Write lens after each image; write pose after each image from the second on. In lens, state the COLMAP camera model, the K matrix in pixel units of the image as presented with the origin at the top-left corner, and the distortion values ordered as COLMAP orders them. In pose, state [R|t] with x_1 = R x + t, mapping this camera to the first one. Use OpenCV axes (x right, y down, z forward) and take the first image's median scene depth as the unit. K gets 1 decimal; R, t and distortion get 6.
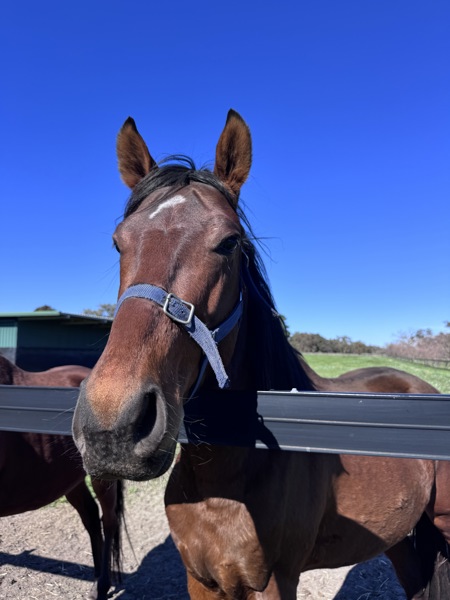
lens RADIAL K [[433.0, 0, 223.6], [0, 433.0, 298.1], [0, 0, 1]] dist [0.037455, -0.055843]
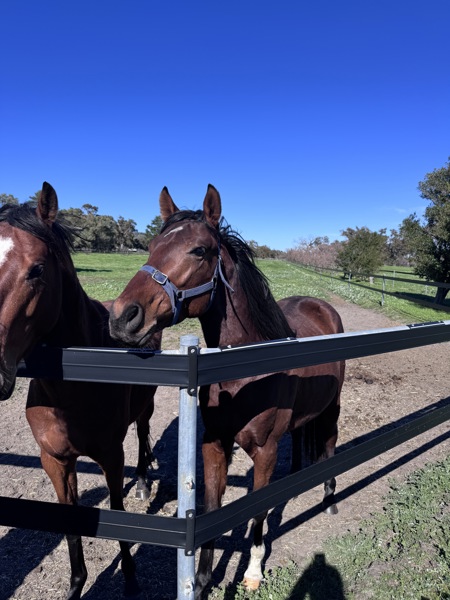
lens RADIAL K [[433.0, 0, 228.6], [0, 433.0, 299.4], [0, 0, 1]] dist [0.037455, -0.055843]
pose [[0.977927, 0.008588, 0.208772, 0.106984], [-0.056570, 0.972722, 0.224969, -0.068495], [-0.201145, -0.231813, 0.951737, -0.140616]]
